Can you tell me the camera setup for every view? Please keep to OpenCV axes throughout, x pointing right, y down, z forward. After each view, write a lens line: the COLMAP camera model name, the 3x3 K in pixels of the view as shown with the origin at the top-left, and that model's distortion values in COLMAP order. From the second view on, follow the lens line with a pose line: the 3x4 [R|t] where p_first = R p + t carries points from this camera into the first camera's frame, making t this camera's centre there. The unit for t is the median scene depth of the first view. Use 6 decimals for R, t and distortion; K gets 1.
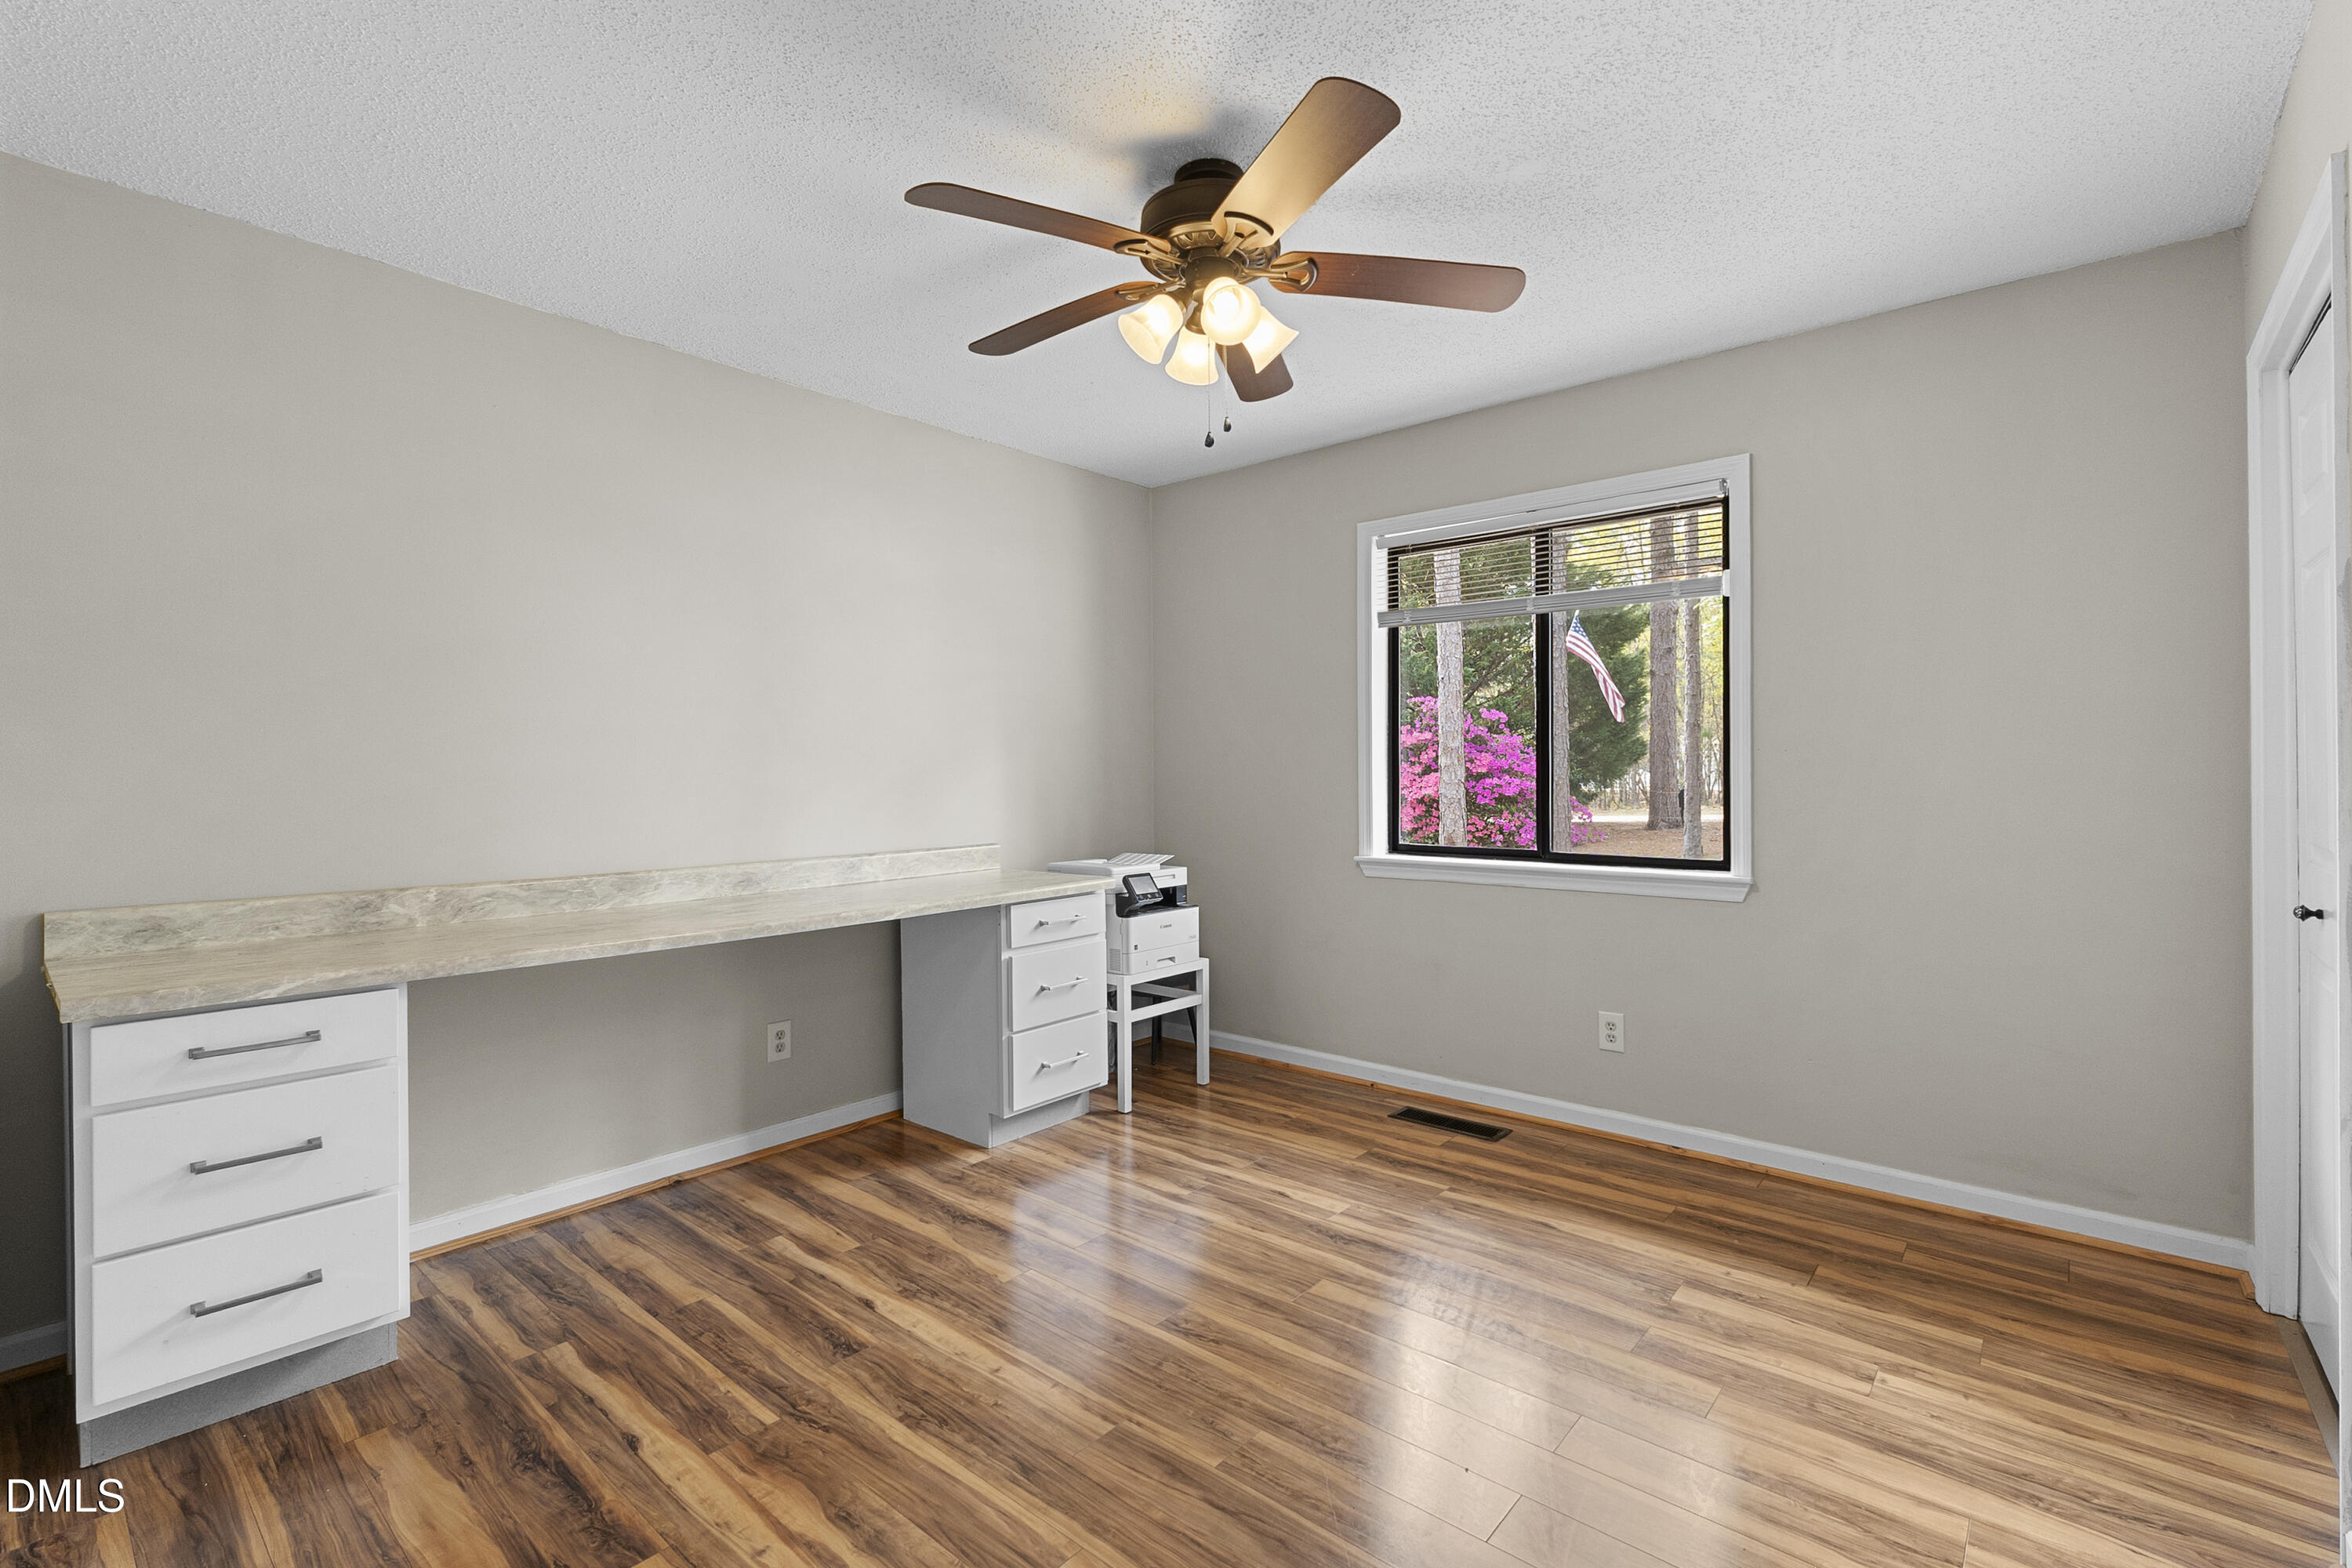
lens RADIAL K [[1046.6, 0, 1175.0], [0, 1046.6, 799.7], [0, 0, 1]] dist [-0.002402, -0.001015]
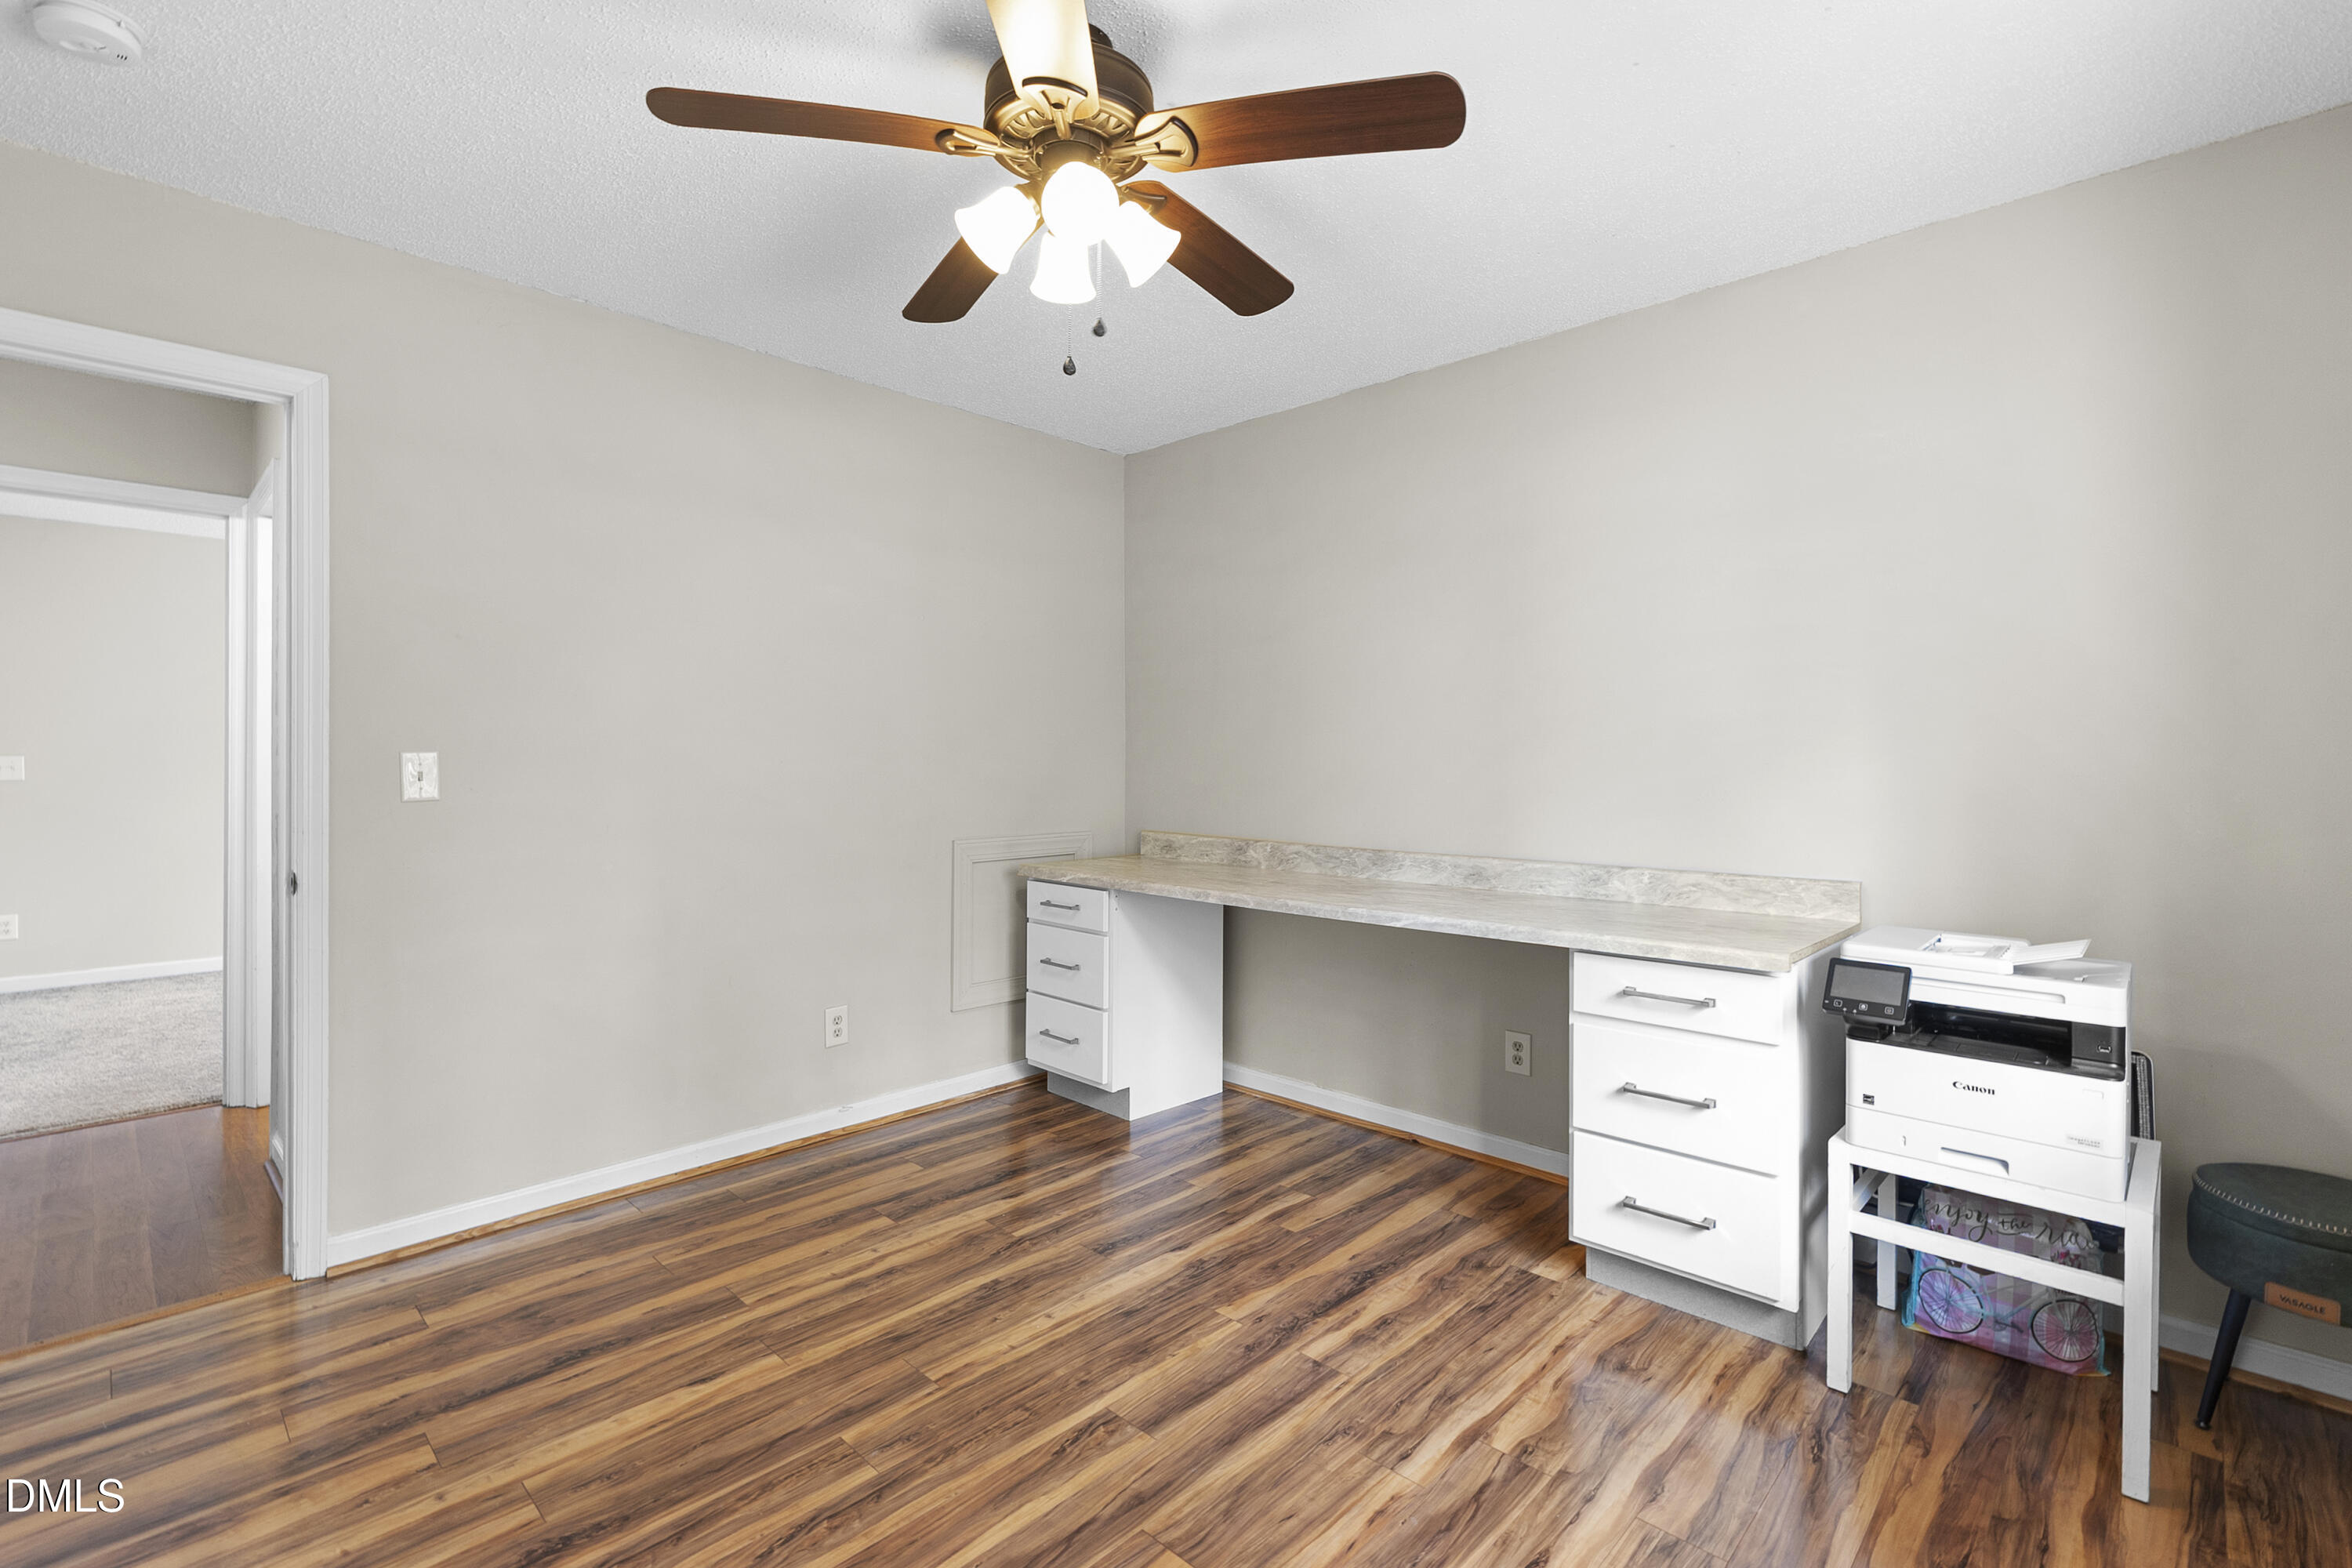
lens RADIAL K [[1042.1, 0, 1181.8], [0, 1042.1, 777.1], [0, 0, 1]] dist [-0.001303, 0.000237]
pose [[-0.046572, 0.023218, -0.998645, 0.632508], [-0.032194, 0.999176, 0.024732, -0.032358], [0.998396, 0.033302, -0.045786, 0.830360]]
